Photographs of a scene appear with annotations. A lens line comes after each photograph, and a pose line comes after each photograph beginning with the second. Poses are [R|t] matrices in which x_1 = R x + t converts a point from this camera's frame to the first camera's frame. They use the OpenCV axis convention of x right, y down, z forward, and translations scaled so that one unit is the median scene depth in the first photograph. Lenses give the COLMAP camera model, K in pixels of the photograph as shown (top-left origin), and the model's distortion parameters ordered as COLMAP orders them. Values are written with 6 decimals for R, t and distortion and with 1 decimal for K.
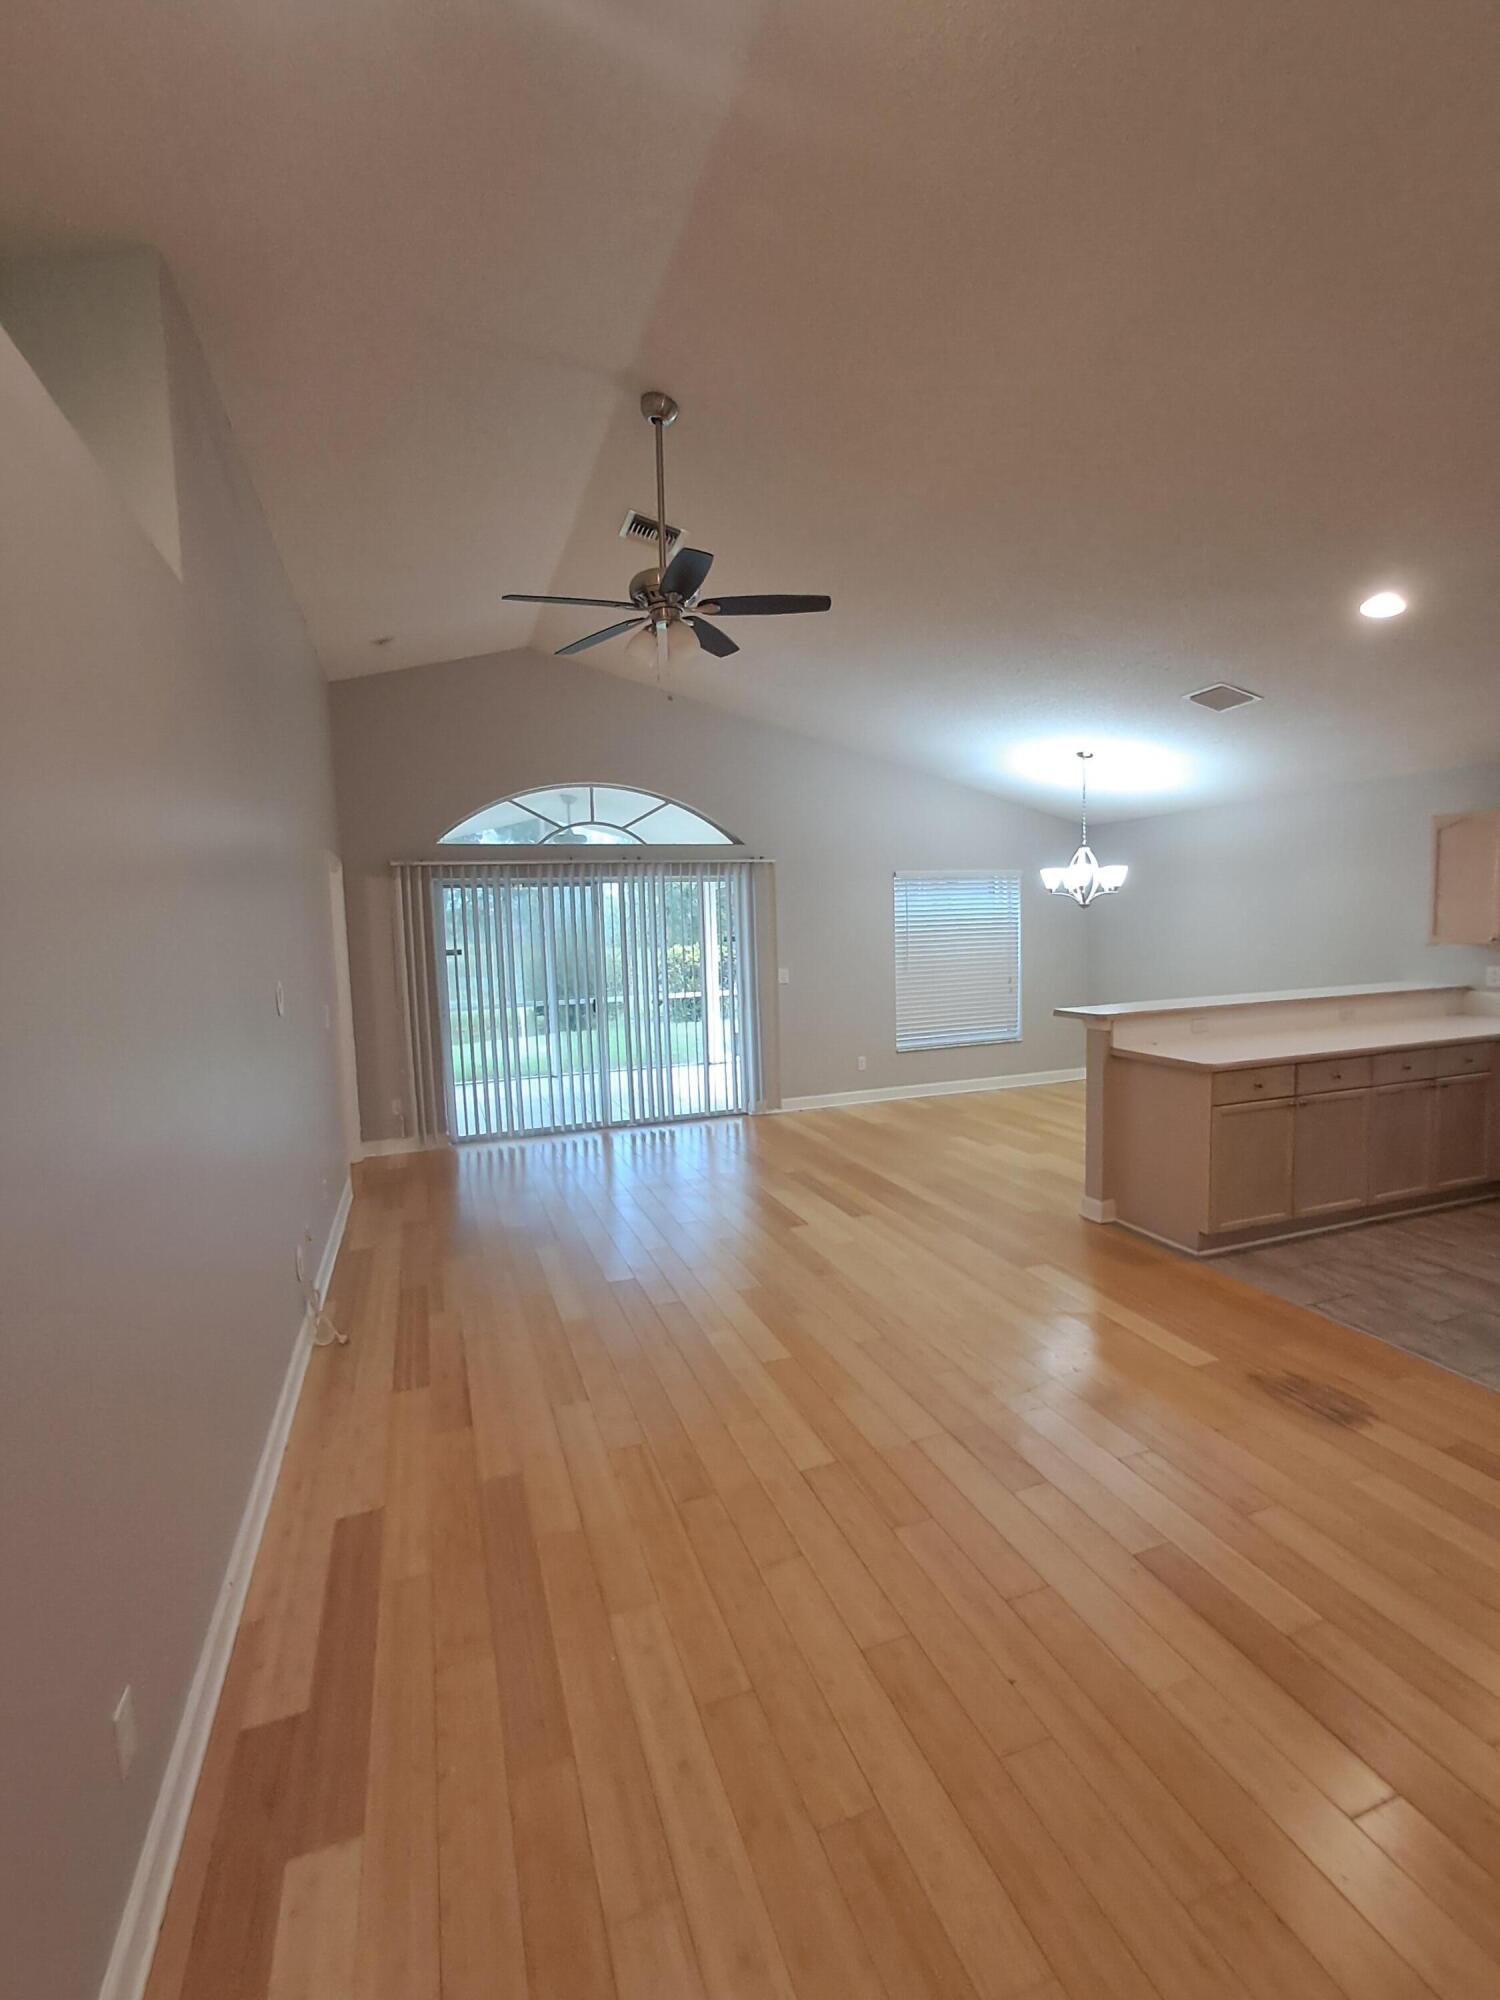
lens RADIAL K [[907.2, 0, 754.2], [0, 907.2, 992.7], [0, 0, 1]] dist [-0.002971, 0.000296]
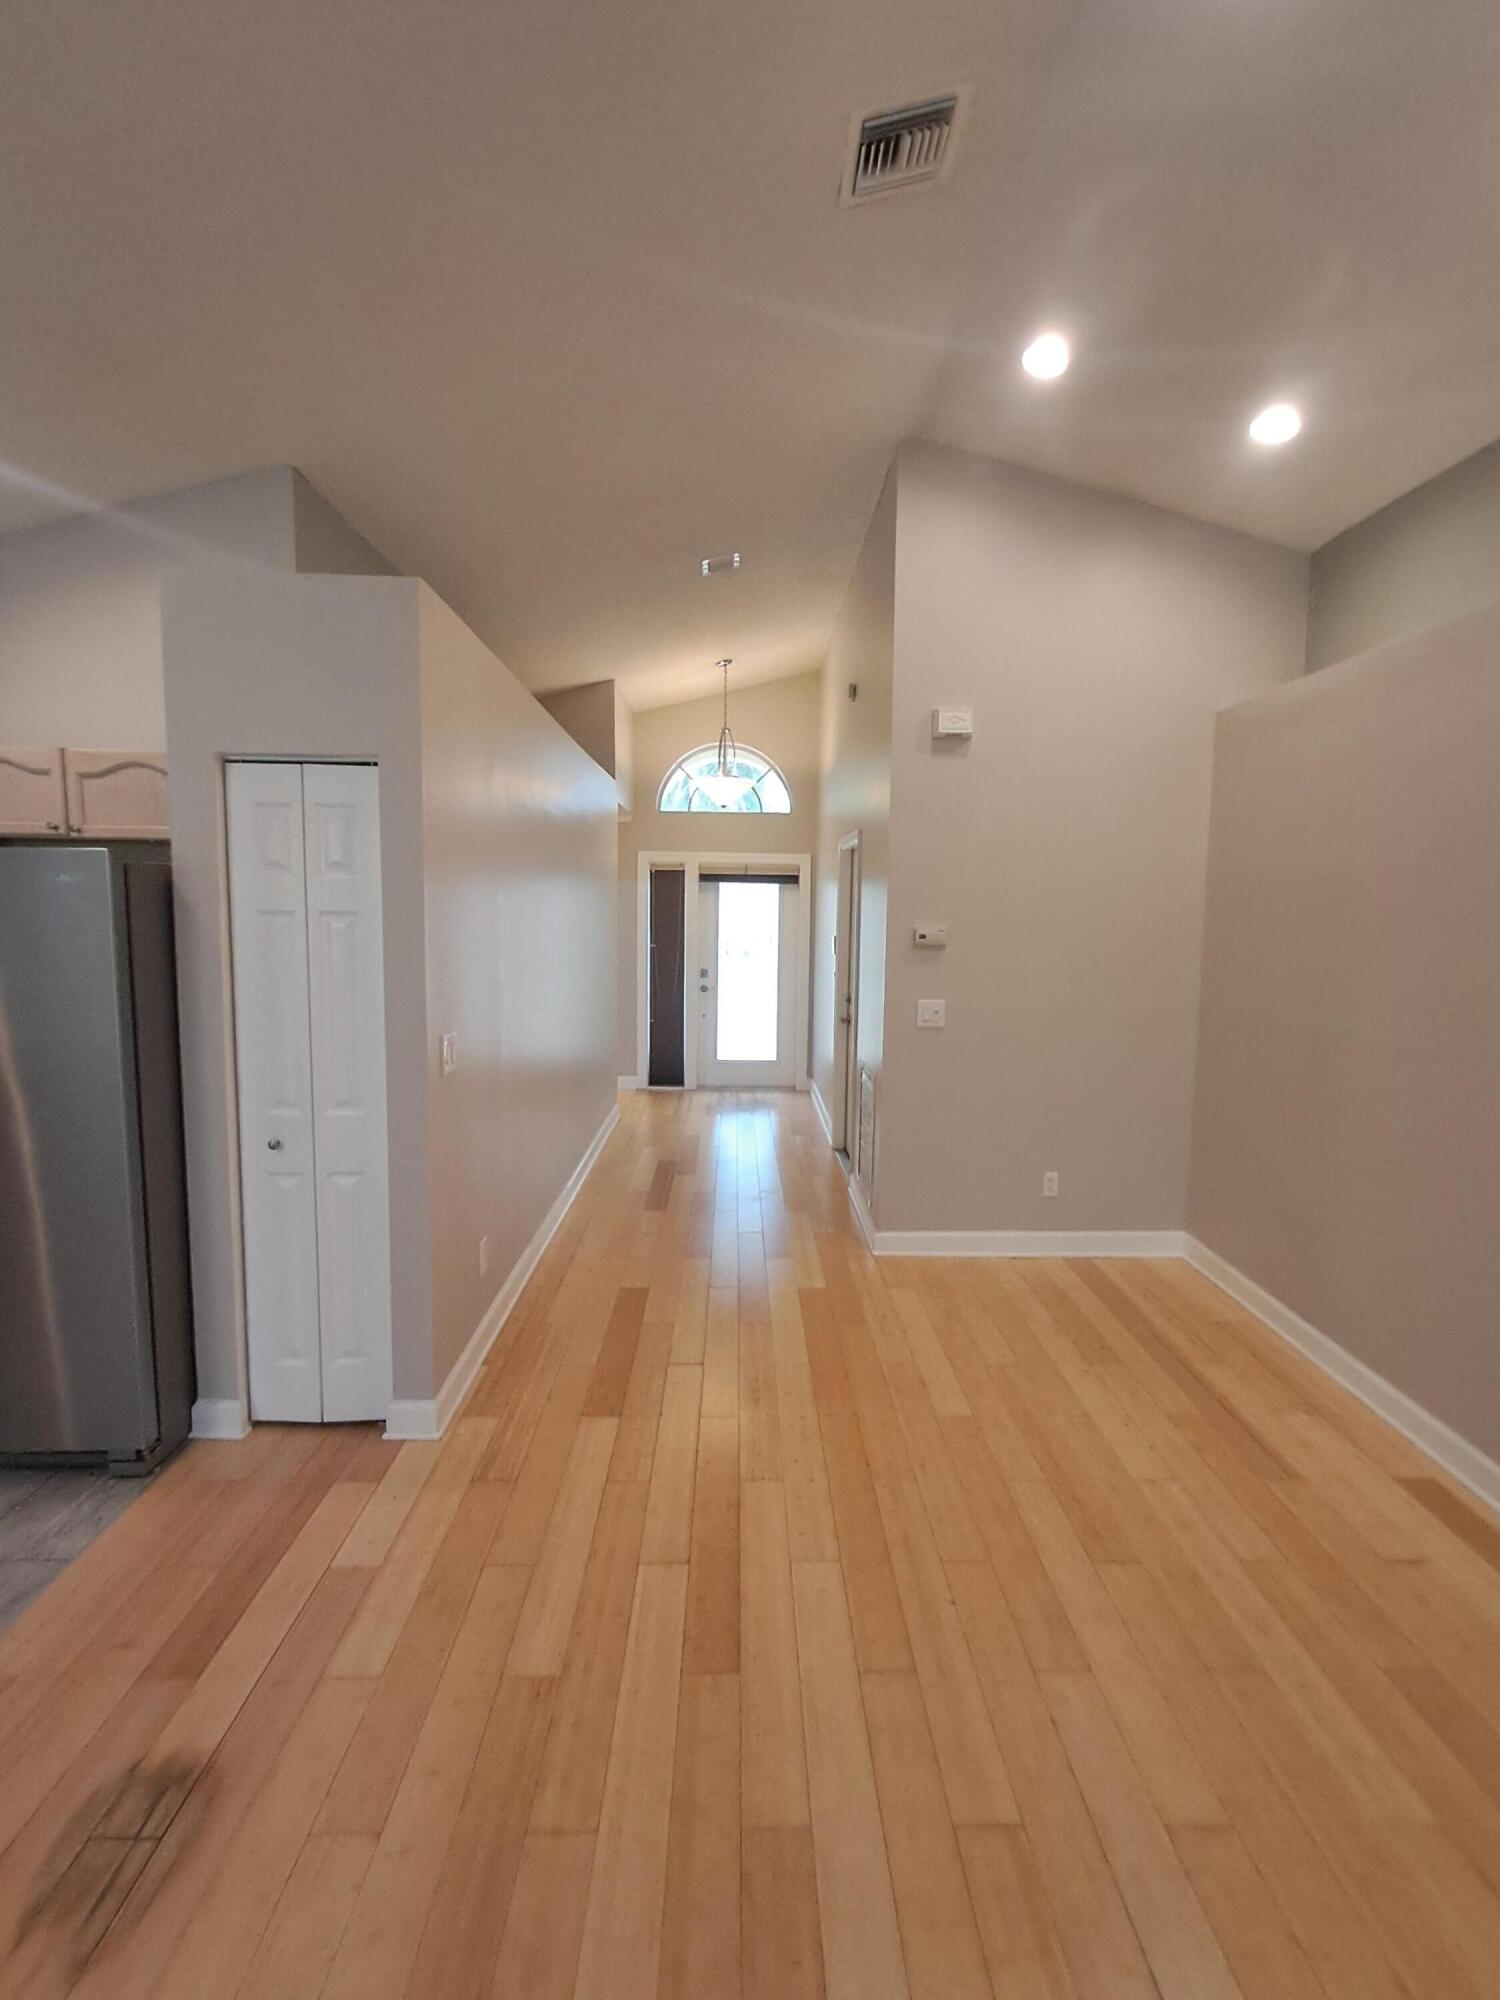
lens RADIAL K [[907.2, 0, 754.2], [0, 907.2, 992.7], [0, 0, 1]] dist [-0.002971, 0.000296]
pose [[-0.946060, -0.009647, 0.323848, 0.088770], [0.044945, 0.985984, 0.160669, -0.093500], [-0.320859, 0.166558, -0.932367, 1.094417]]
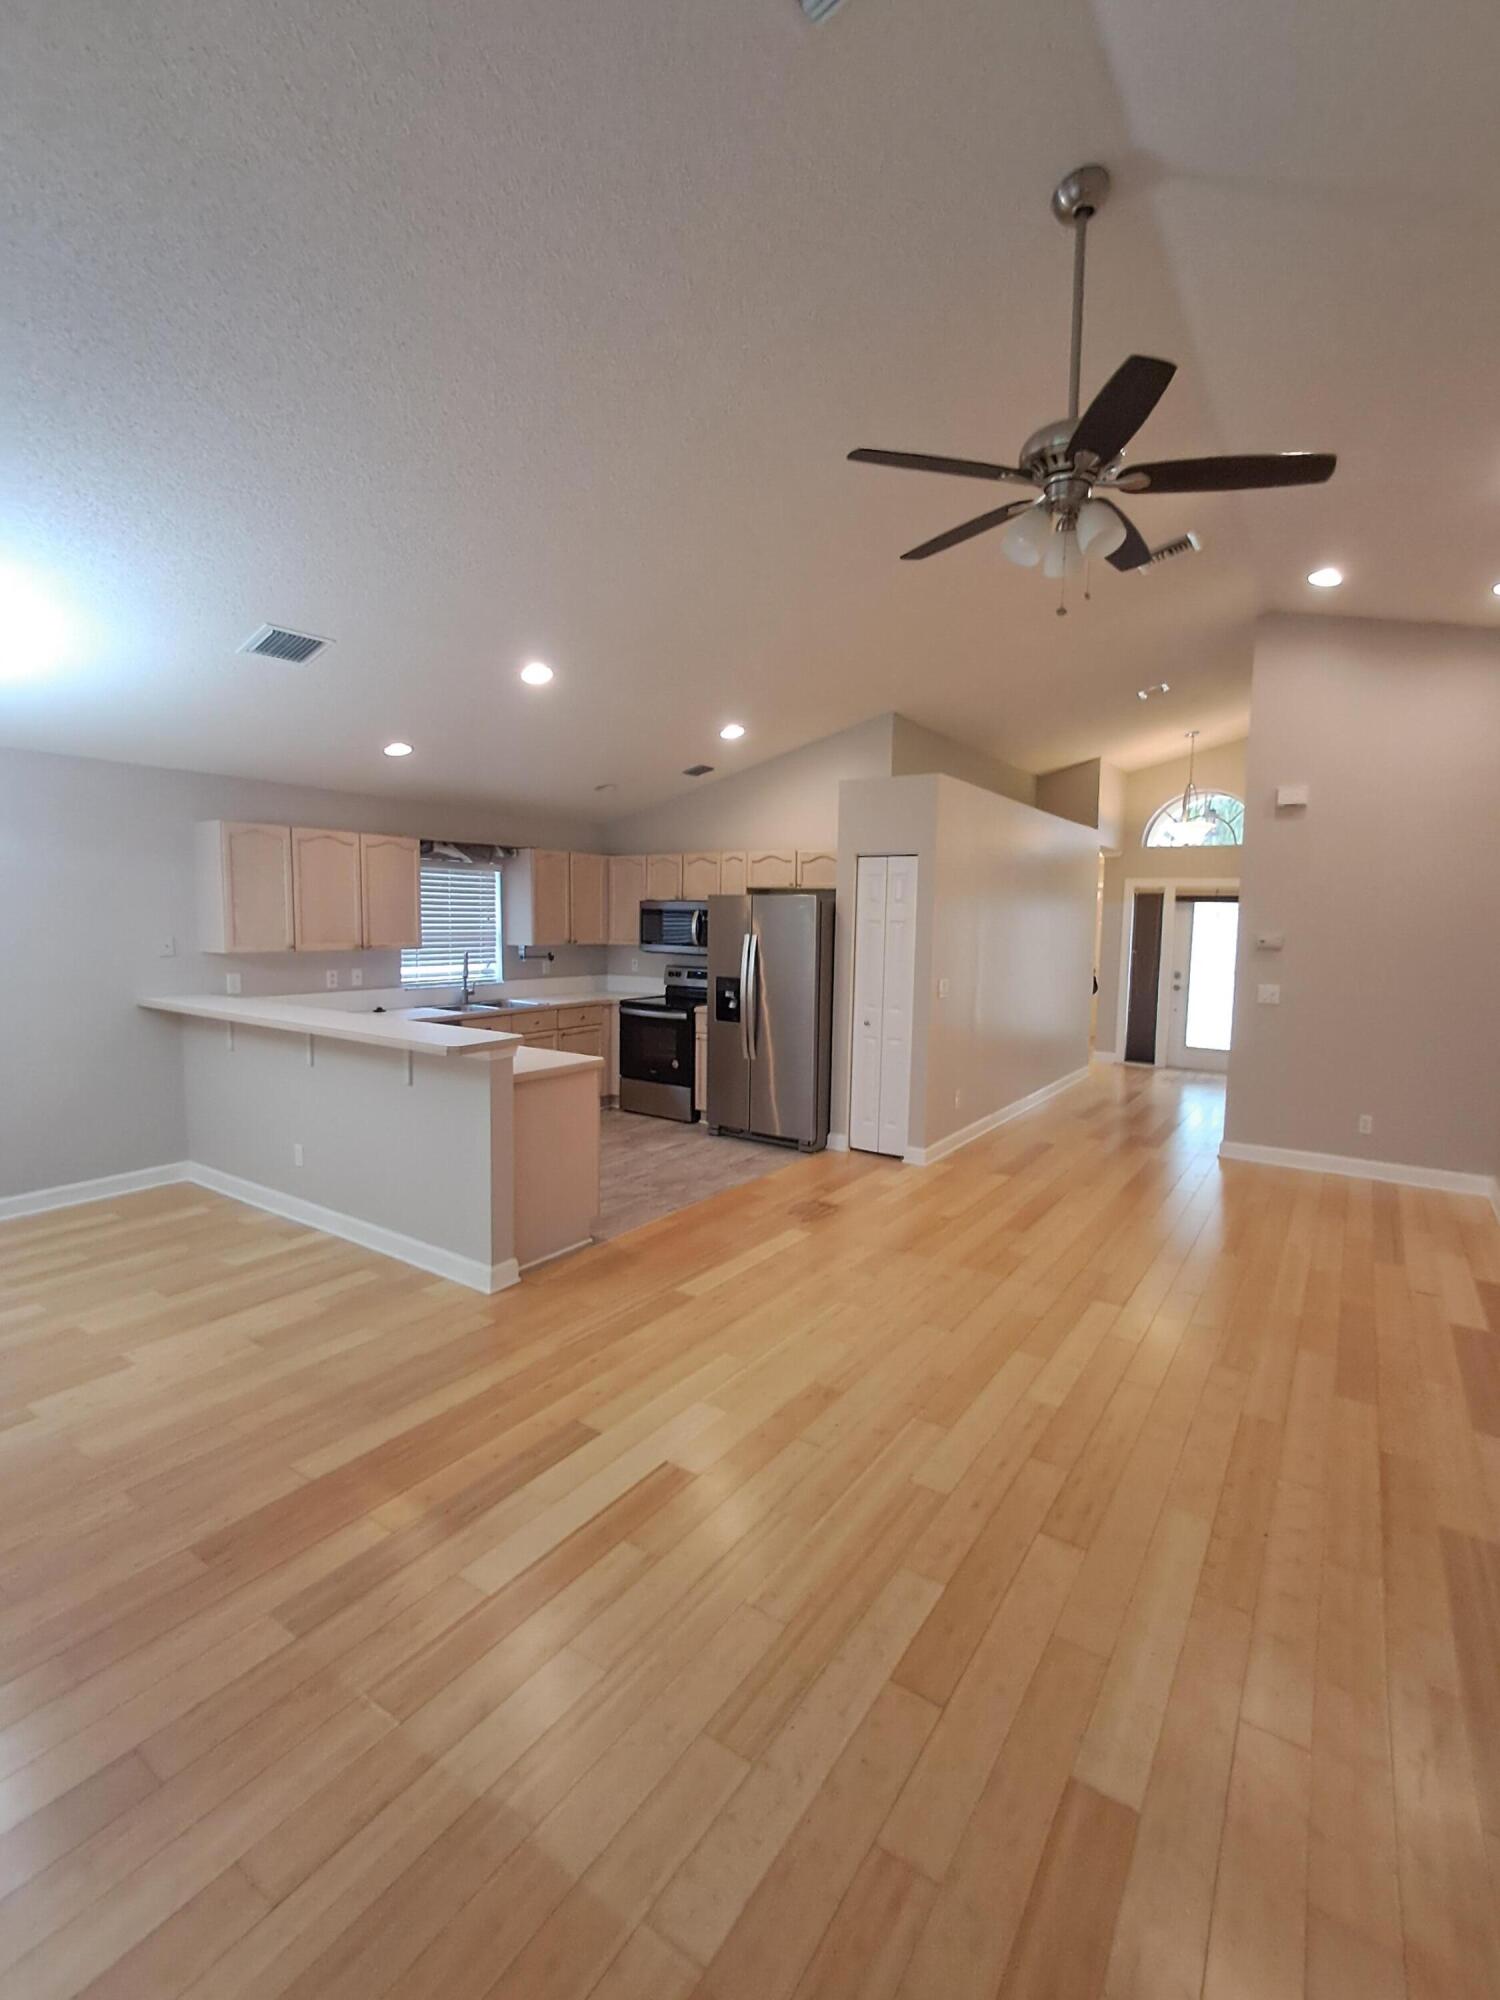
lens RADIAL K [[907.2, 0, 754.2], [0, 907.2, 992.7], [0, 0, 1]] dist [-0.002971, 0.000296]
pose [[-0.587788, -0.048304, 0.807572, -0.567993], [0.067818, 0.991761, 0.108682, -0.124785], [-0.806168, 0.118650, -0.579669, 1.718547]]
